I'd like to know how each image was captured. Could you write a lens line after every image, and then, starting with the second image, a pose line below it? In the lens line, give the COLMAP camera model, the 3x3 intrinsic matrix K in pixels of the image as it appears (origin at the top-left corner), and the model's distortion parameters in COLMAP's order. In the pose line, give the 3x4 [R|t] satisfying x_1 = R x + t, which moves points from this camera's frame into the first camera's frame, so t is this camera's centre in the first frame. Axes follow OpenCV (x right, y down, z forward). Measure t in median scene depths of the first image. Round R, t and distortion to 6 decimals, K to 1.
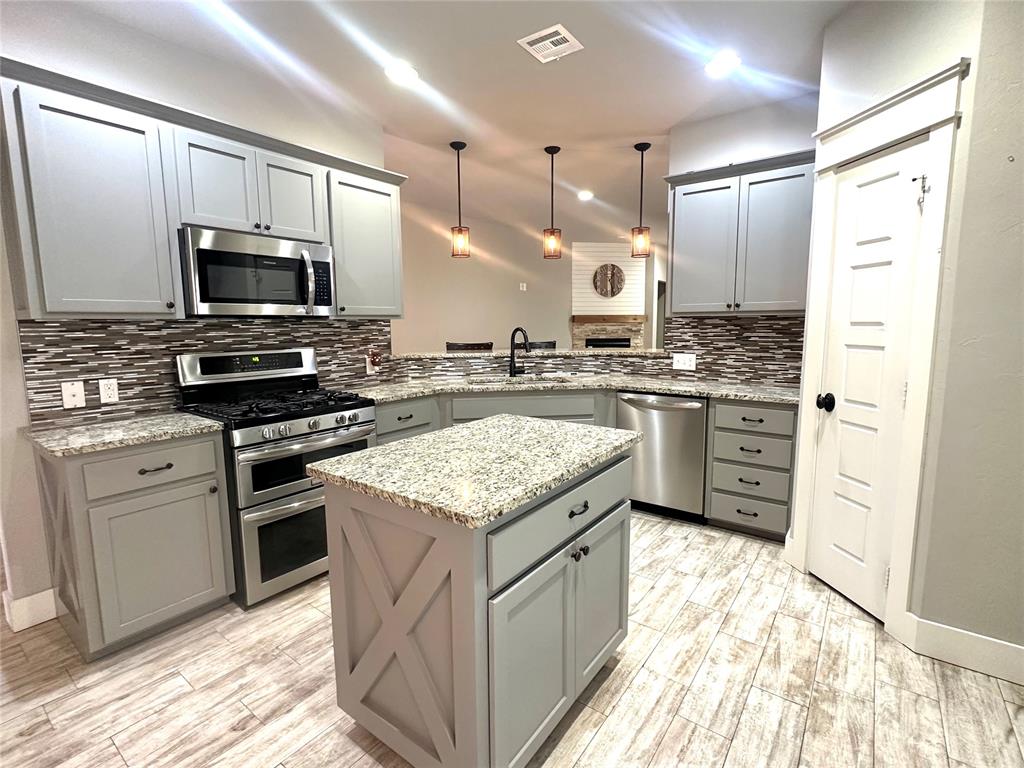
lens RADIAL K [[483.6, 0, 513.8], [0, 483.6, 382.5], [0, 0, 1]] dist [-0.000621, 0.000162]
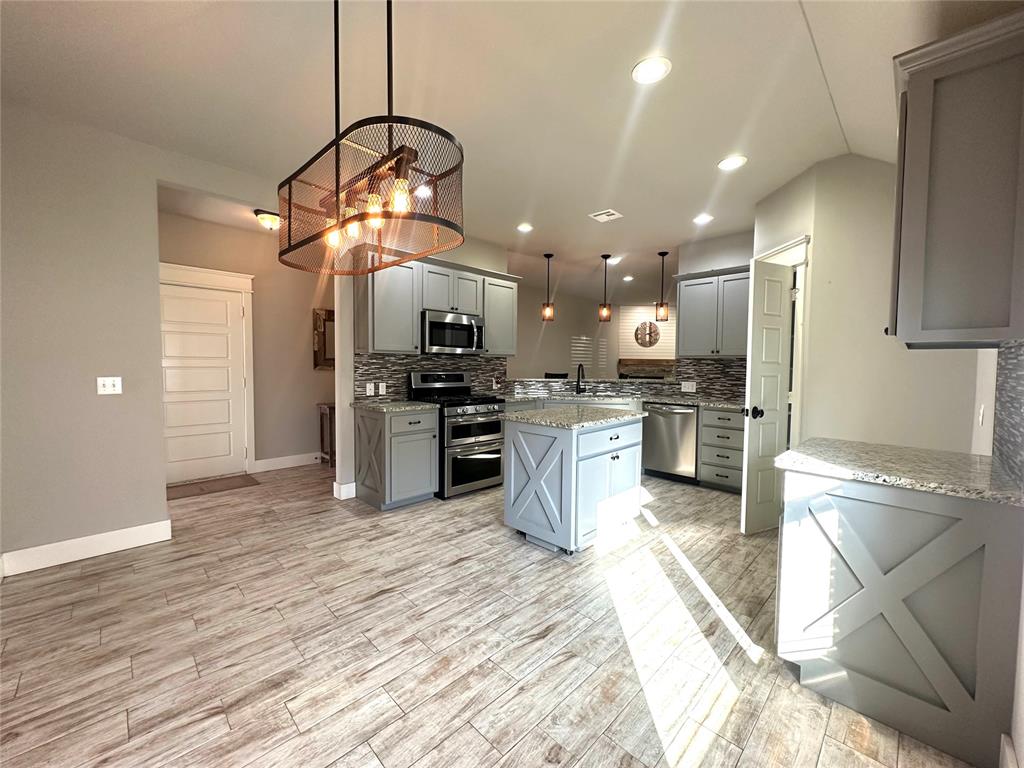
lens RADIAL K [[408.1, 0, 512.7], [0, 408.1, 382.8], [0, 0, 1]] dist [-0.001772, 0.000532]
pose [[0.989912, 0.023870, -0.139660, -0.039410], [-0.035047, 0.996327, -0.078128, 0.085042], [0.137282, 0.082234, 0.987113, -0.495824]]
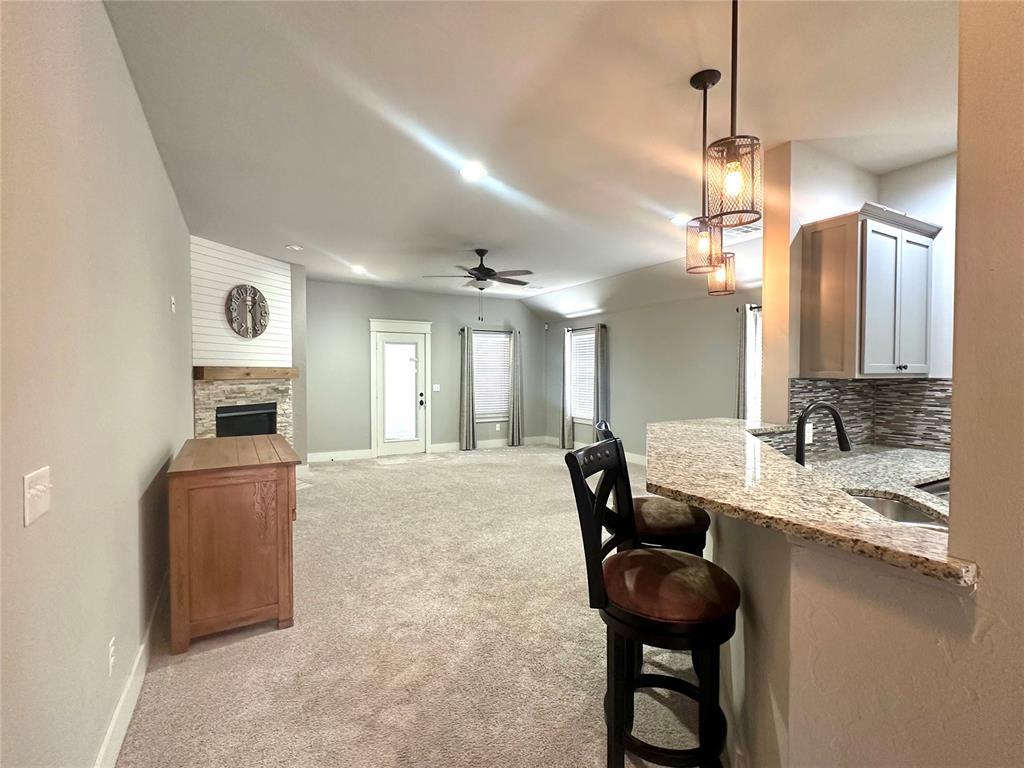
lens RADIAL K [[483.6, 0, 513.8], [0, 483.6, 382.5], [0, 0, 1]] dist [-0.000621, 0.000162]
pose [[0.402507, -0.013612, 0.915316, -0.699134], [0.109229, 0.993460, -0.033259, -0.189318], [-0.908877, 0.113366, 0.401362, 1.367254]]
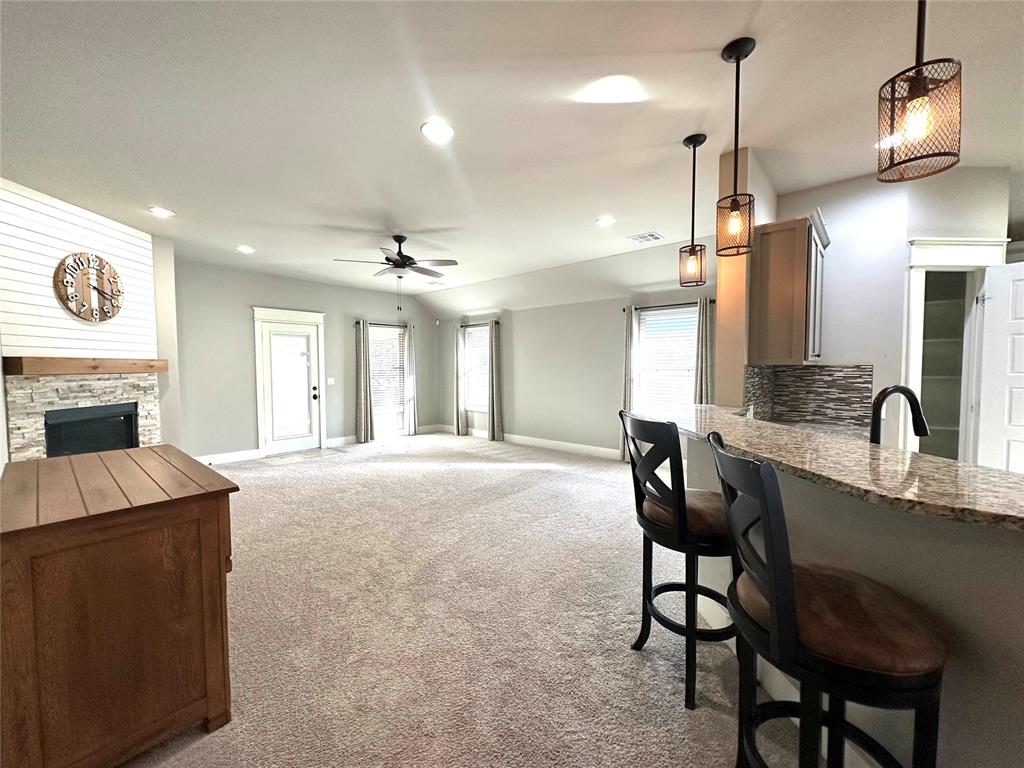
lens RADIAL K [[409.1, 0, 512.0], [0, 409.1, 384.0], [0, 0, 1]] dist [-0.001746, 0.000403]
pose [[0.086275, -0.038329, 0.995534, -0.533829], [0.126688, 0.991570, 0.027198, -0.218167], [-0.988184, 0.123775, 0.090403, 1.681196]]
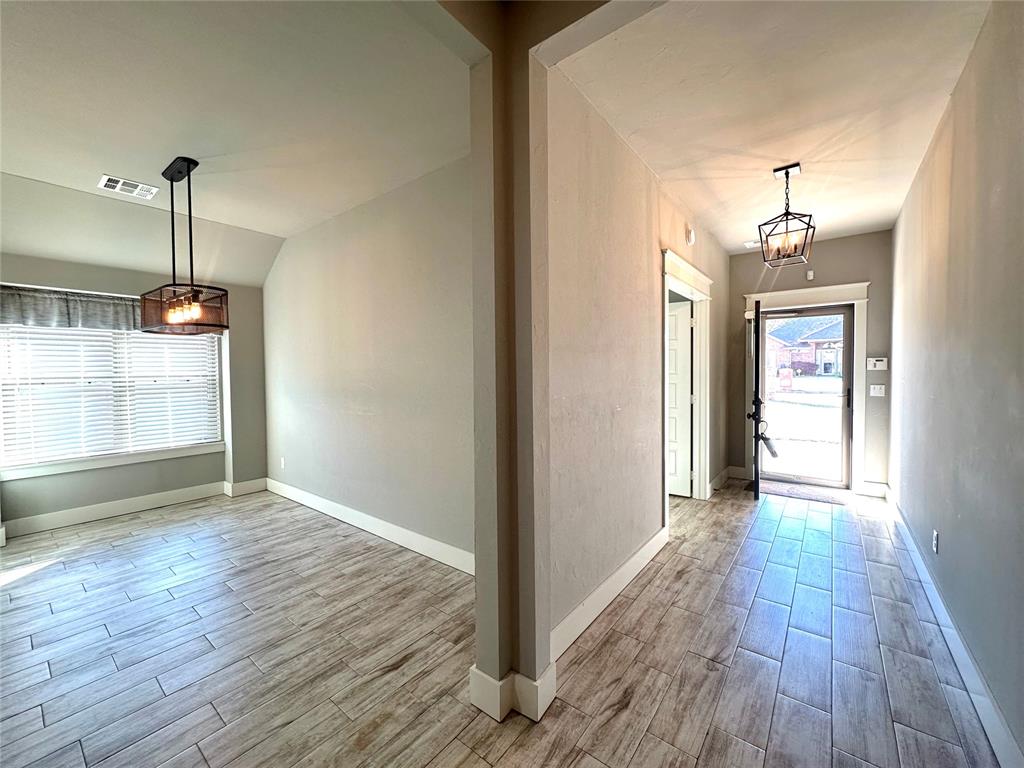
lens RADIAL K [[408.1, 0, 512.7], [0, 408.1, 382.8], [0, 0, 1]] dist [-0.001772, 0.000532]
pose [[-0.999653, 0.017833, 0.019391, -1.057078], [0.020602, 0.987936, 0.153487, -0.101365], [-0.016420, 0.153834, -0.987960, 0.870678]]
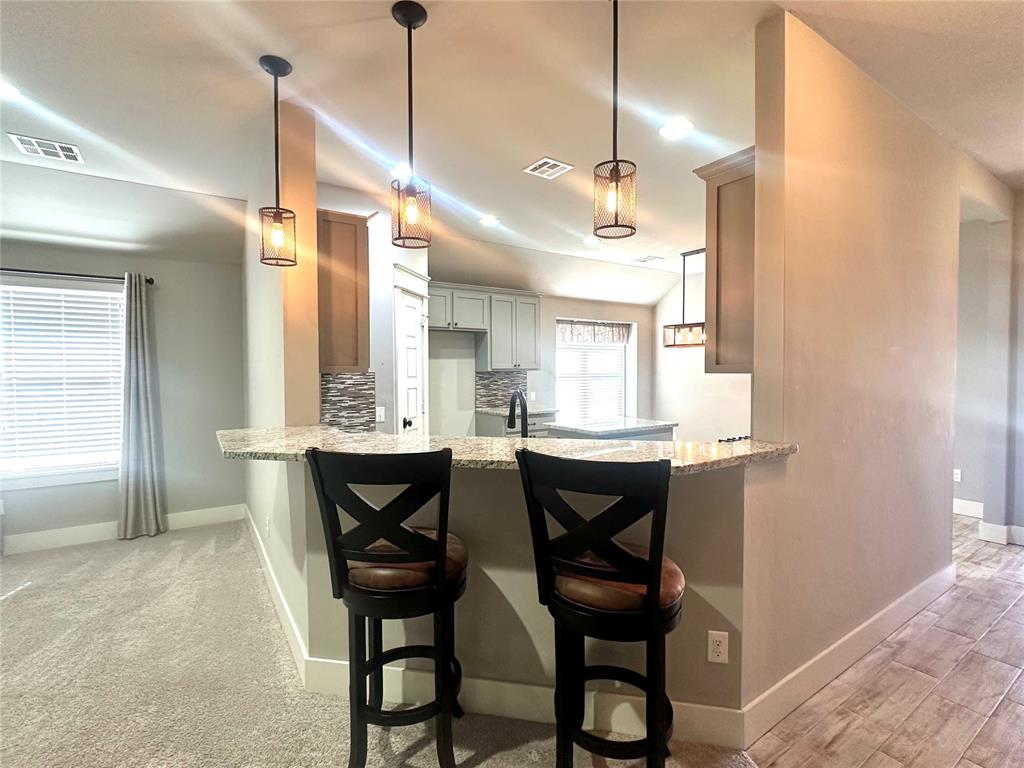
lens RADIAL K [[483.6, 0, 513.8], [0, 483.6, 382.5], [0, 0, 1]] dist [-0.000621, 0.000162]
pose [[-0.944021, 0.003267, 0.329870, -0.216760], [0.053543, 0.988210, 0.143440, -0.260834], [-0.325512, 0.153072, -0.933065, 1.958046]]
